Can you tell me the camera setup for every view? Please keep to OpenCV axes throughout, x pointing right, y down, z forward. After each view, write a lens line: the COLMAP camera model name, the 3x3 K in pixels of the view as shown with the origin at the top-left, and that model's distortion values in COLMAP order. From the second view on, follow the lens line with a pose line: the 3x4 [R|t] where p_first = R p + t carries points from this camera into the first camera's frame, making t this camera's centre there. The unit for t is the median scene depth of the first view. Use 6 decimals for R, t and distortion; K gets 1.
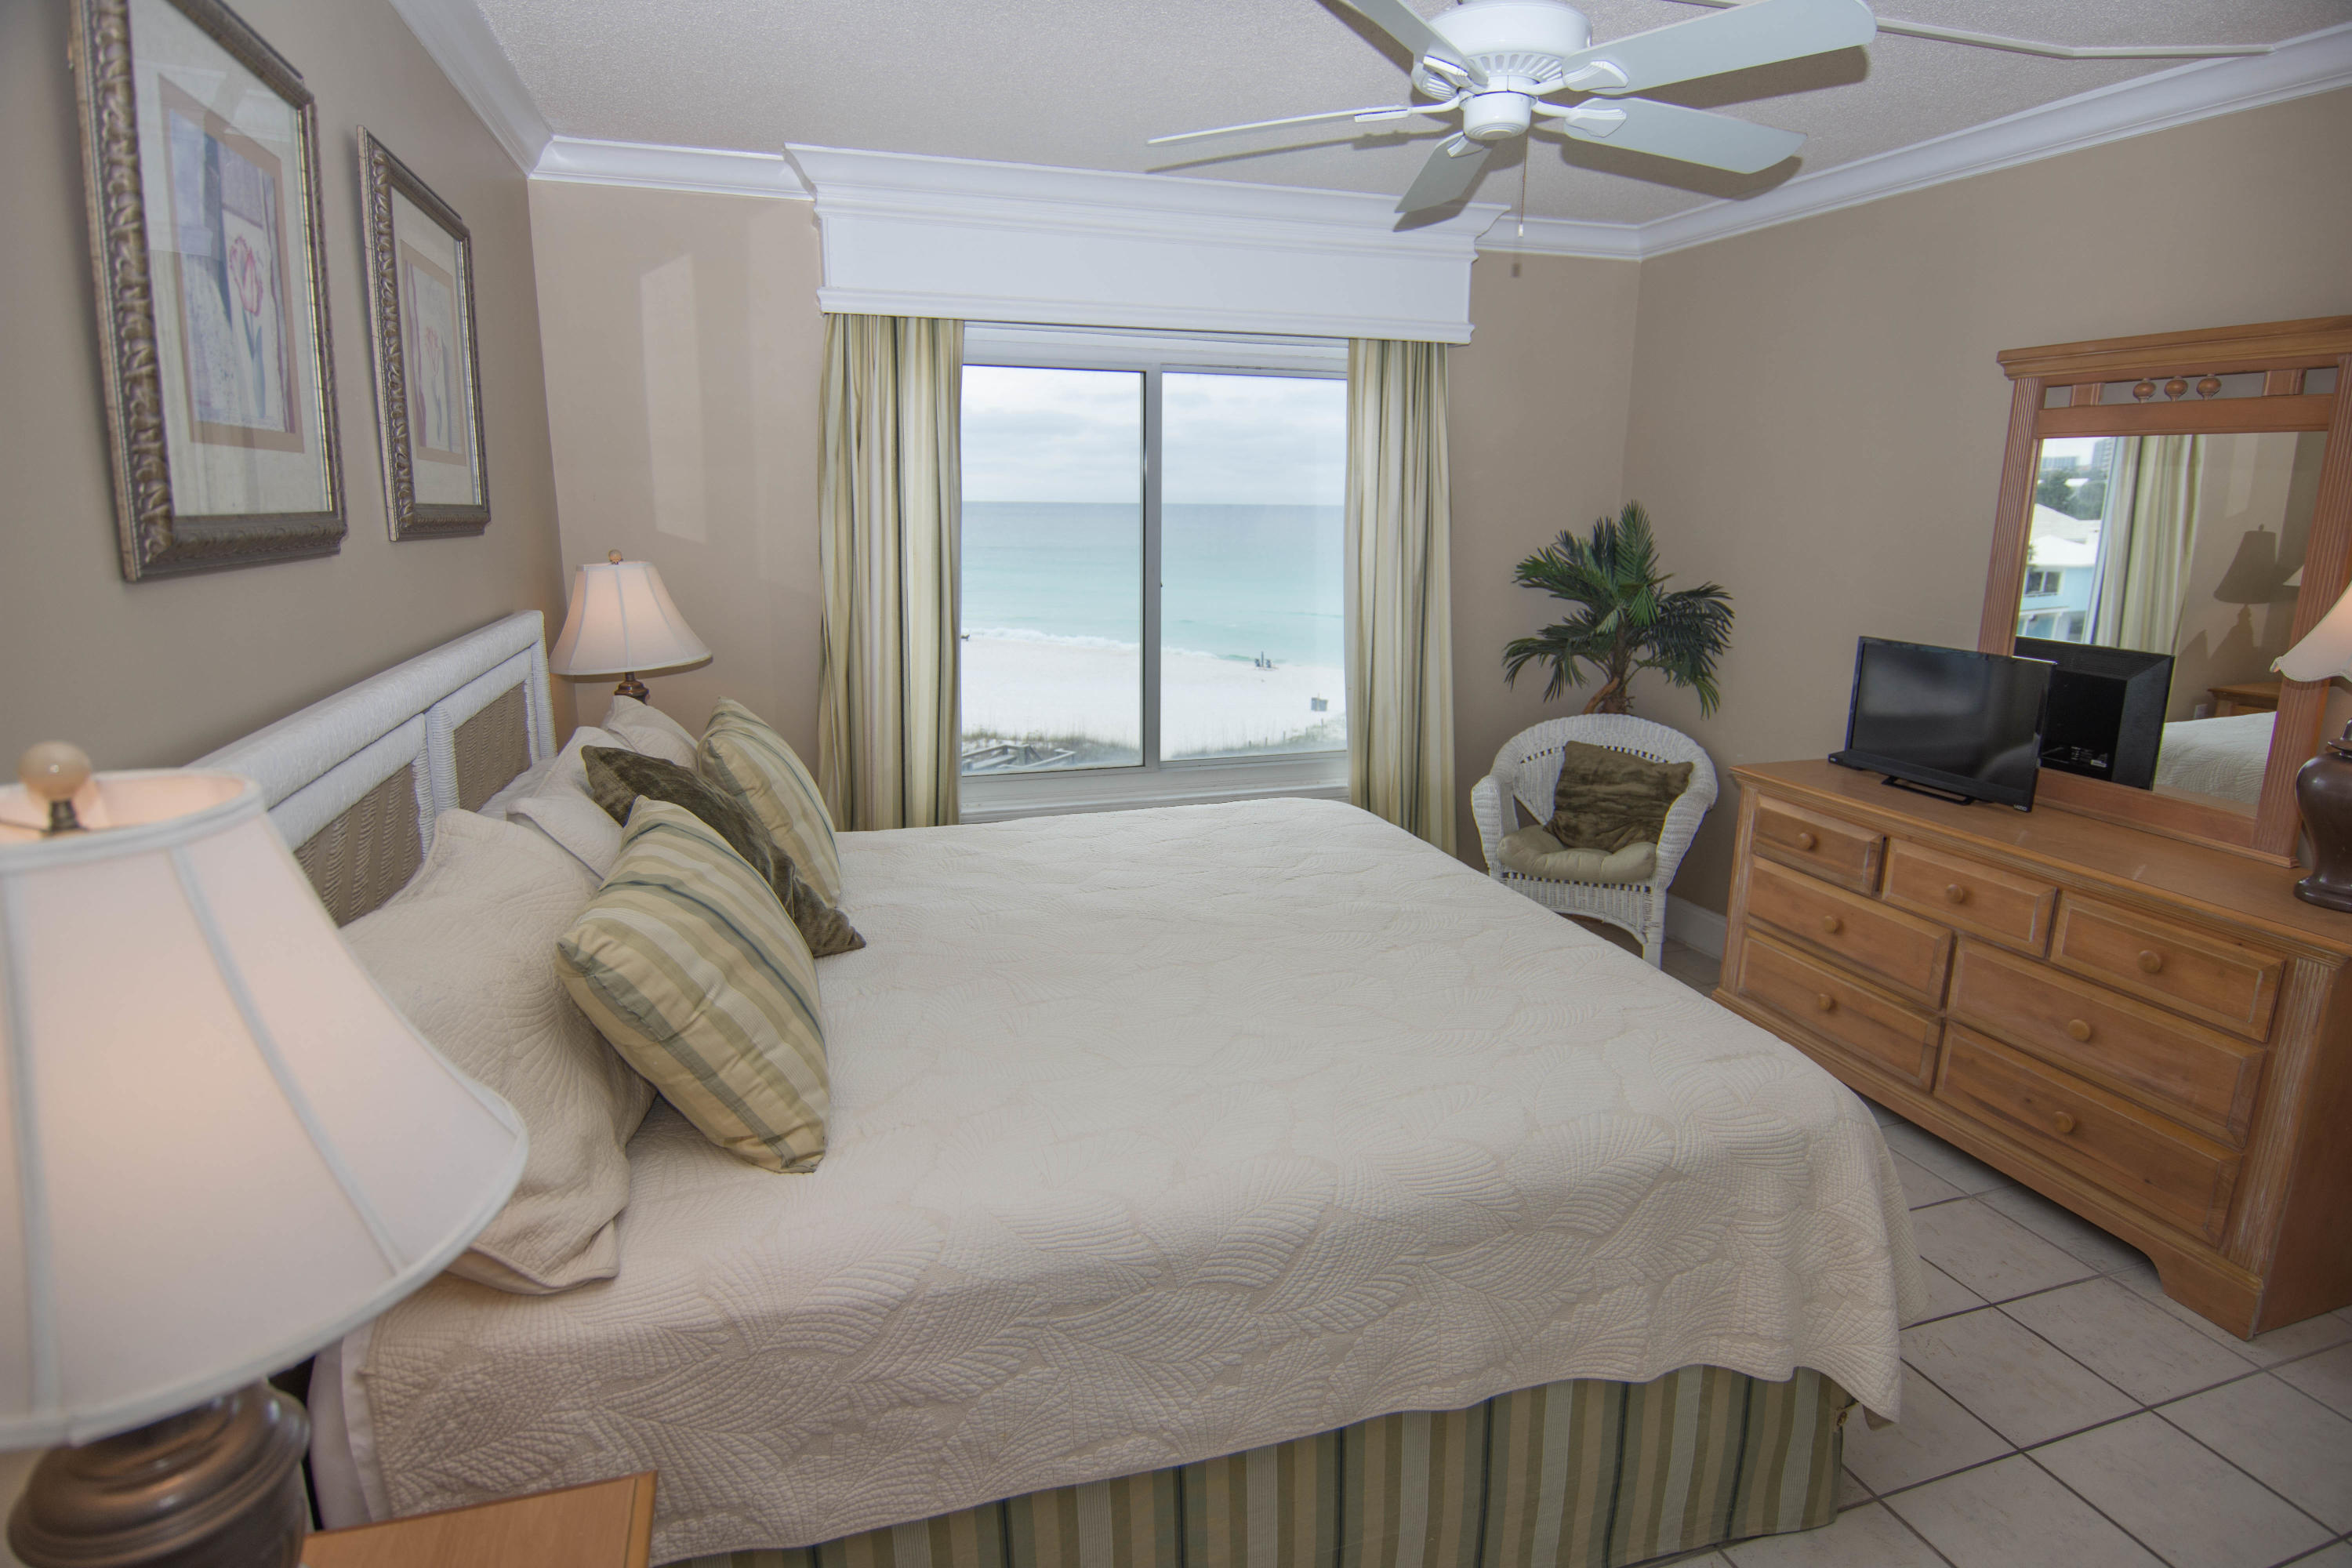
lens RADIAL K [[1241.7, 0, 1194.9], [0, 1241.7, 775.9], [0, 0, 1]] dist [0.006639, -0.021023]
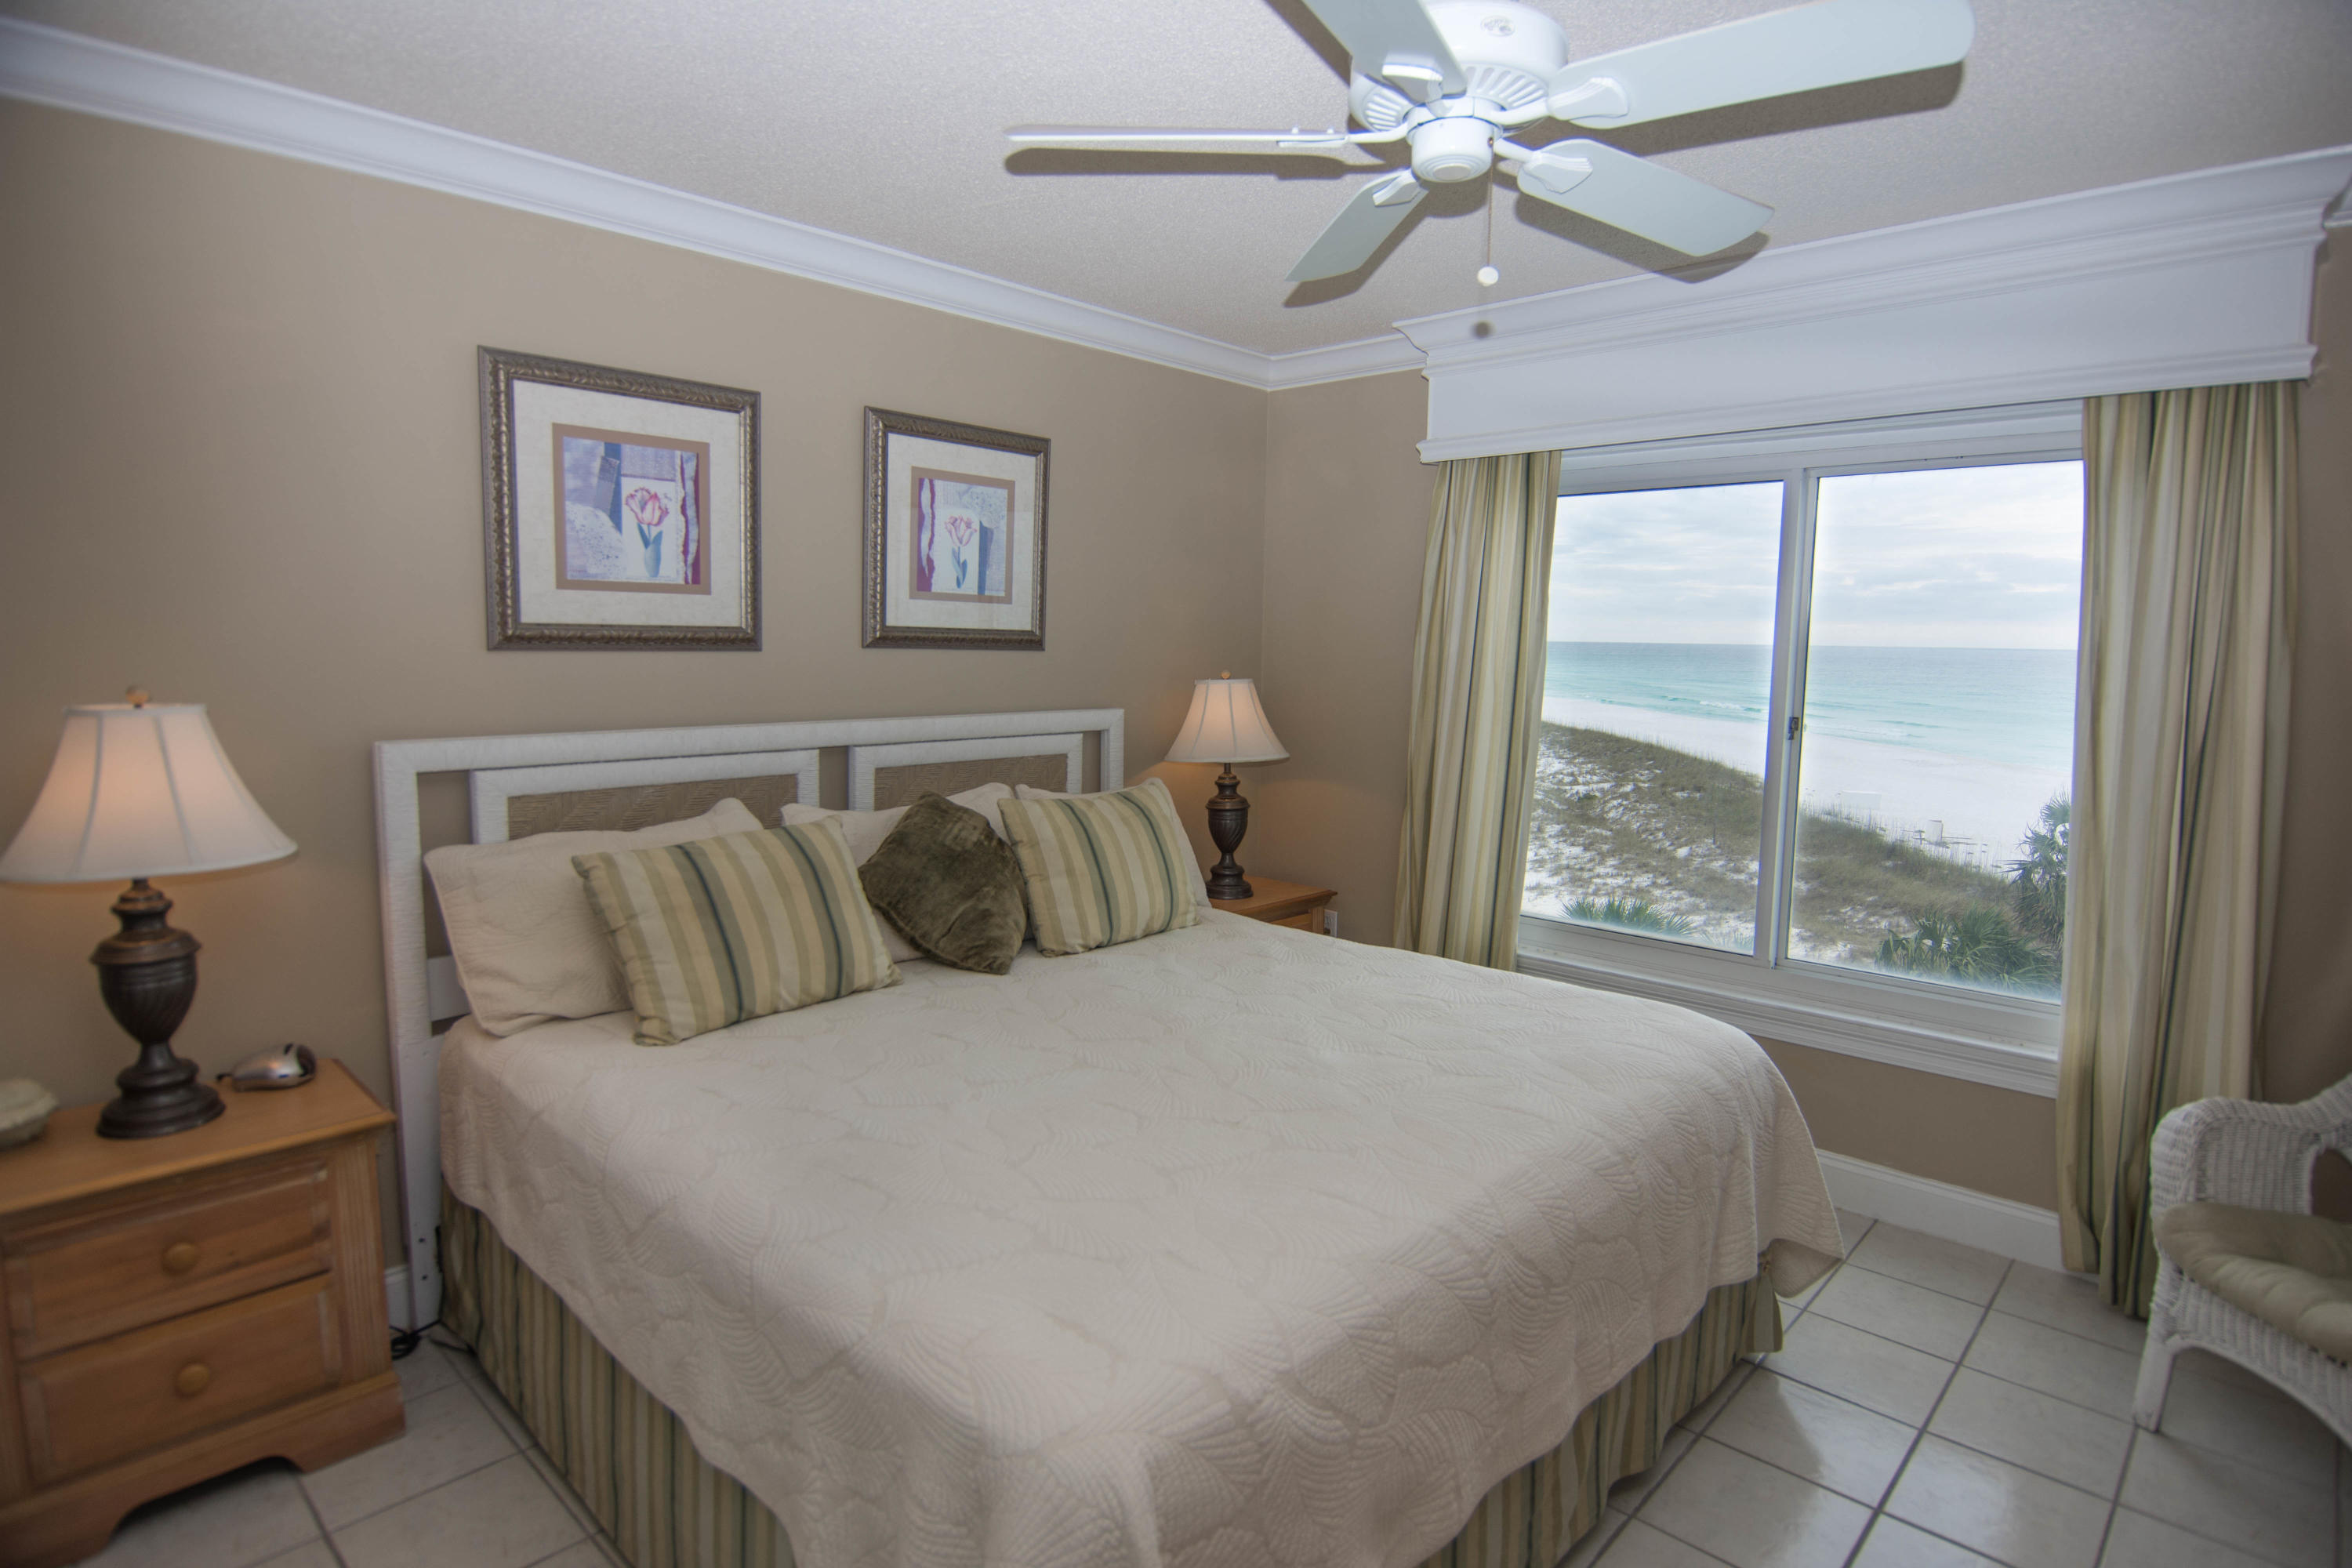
lens RADIAL K [[1238.8, 0, 1195.7], [0, 1238.8, 784.0], [0, 0, 1]] dist [0.005917, -0.020342]
pose [[0.484219, 0.103637, -0.868787, 0.573439], [-0.199367, 0.979908, 0.005775, -0.062500], [0.851930, 0.170412, 0.495152, 0.335760]]
